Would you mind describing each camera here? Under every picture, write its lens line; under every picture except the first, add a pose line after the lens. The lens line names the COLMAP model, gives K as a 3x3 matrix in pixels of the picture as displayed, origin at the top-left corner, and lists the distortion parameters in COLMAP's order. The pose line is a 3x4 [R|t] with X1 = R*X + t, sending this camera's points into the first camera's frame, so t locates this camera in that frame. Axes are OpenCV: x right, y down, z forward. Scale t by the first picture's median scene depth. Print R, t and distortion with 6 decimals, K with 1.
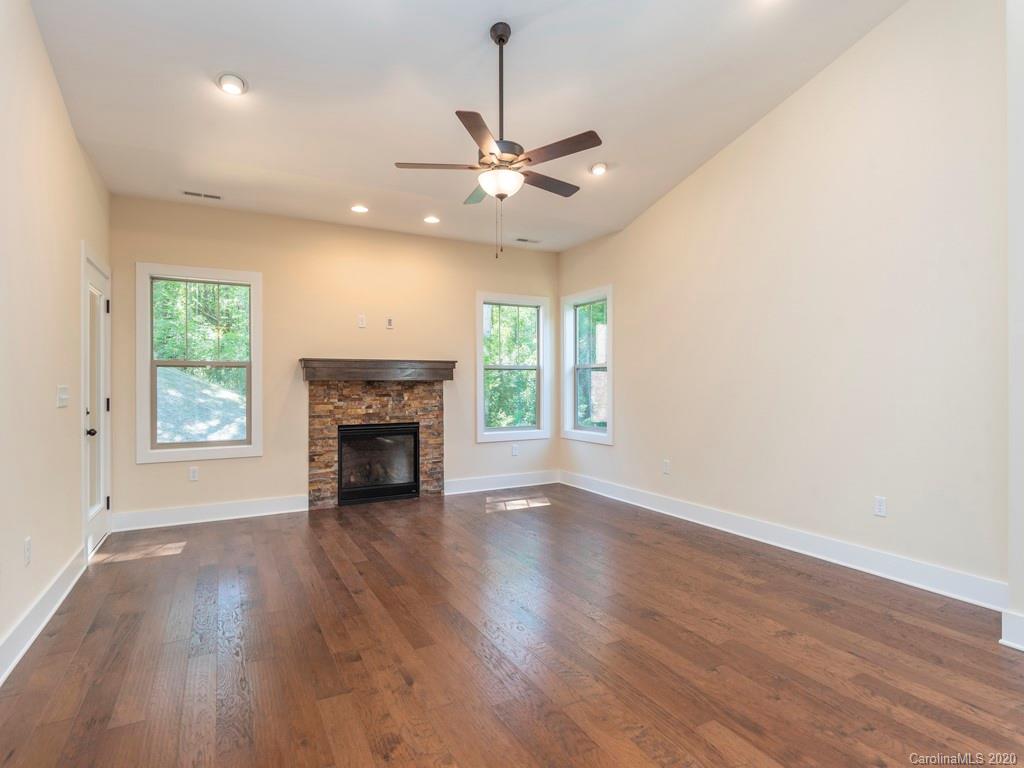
lens RADIAL K [[536.3, 0, 514.1], [0, 536.3, 380.8], [0, 0, 1]] dist [0.010250, -0.002105]
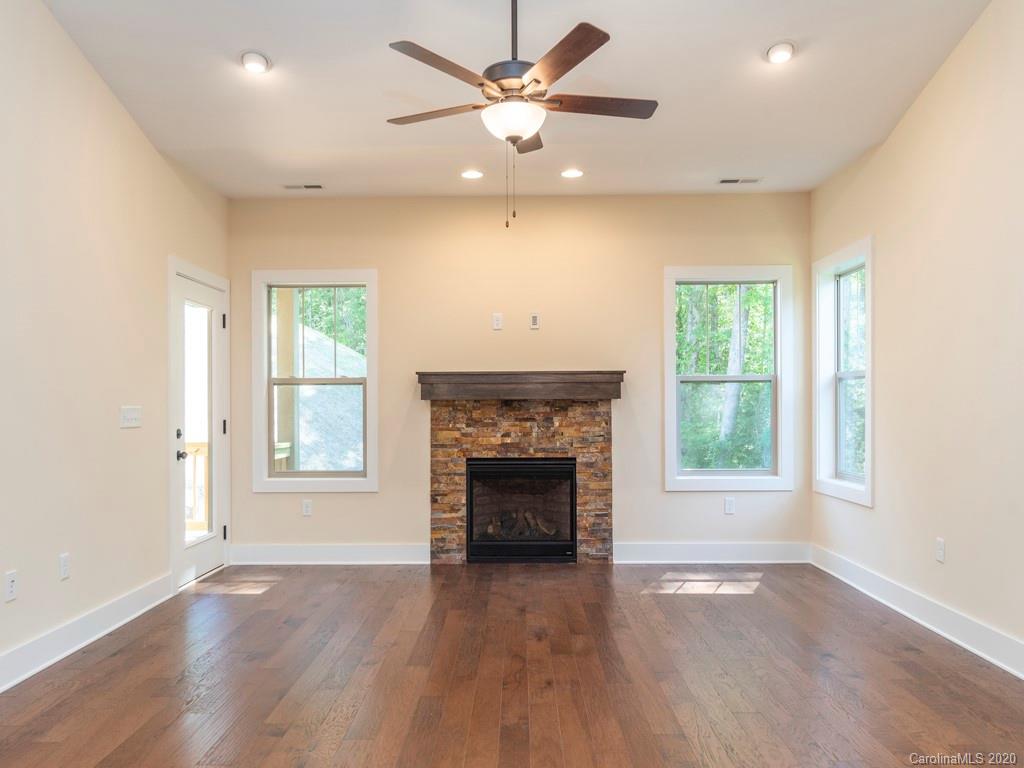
lens RADIAL K [[776.6, 0, 506.8], [0, 776.6, 402.4], [0, 0, 1]] dist [0.005631, -0.003628]
pose [[0.872304, -0.002409, -0.488958, 0.270642], [0.004119, 0.999989, 0.002423, 0.000785], [0.488947, -0.004127, 0.872304, 0.056698]]
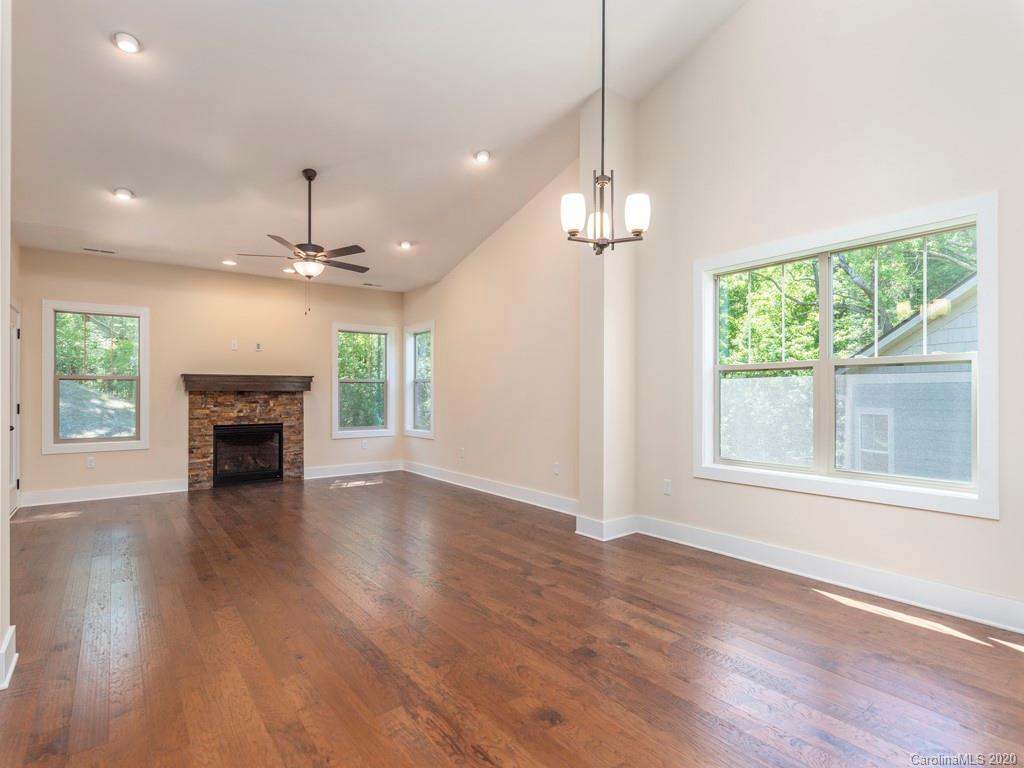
lens RADIAL K [[523.0, 0, 515.6], [0, 523.0, 390.1], [0, 0, 1]] dist [0.001796, 0.000940]
pose [[0.987856, 0.003596, 0.155328, 0.197531], [-0.003458, 0.999993, -0.001156, -0.003289], [-0.155331, 0.000605, 0.987862, -0.364909]]
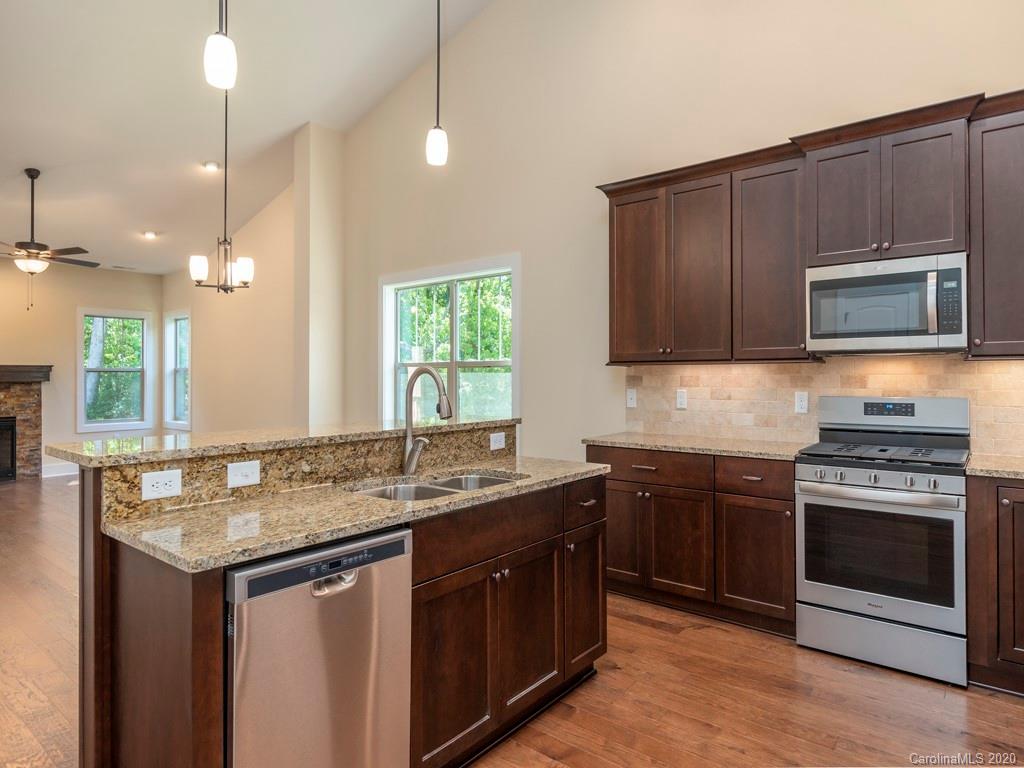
lens RADIAL K [[647.3, 0, 484.1], [0, 647.3, 371.4], [0, 0, 1]] dist [-0.006055, 0.010238]
pose [[0.945408, 0.000571, 0.325888, 0.367730], [-0.000050, 0.999999, -0.001608, -0.023104], [-0.325889, 0.001504, 0.945407, -0.760336]]
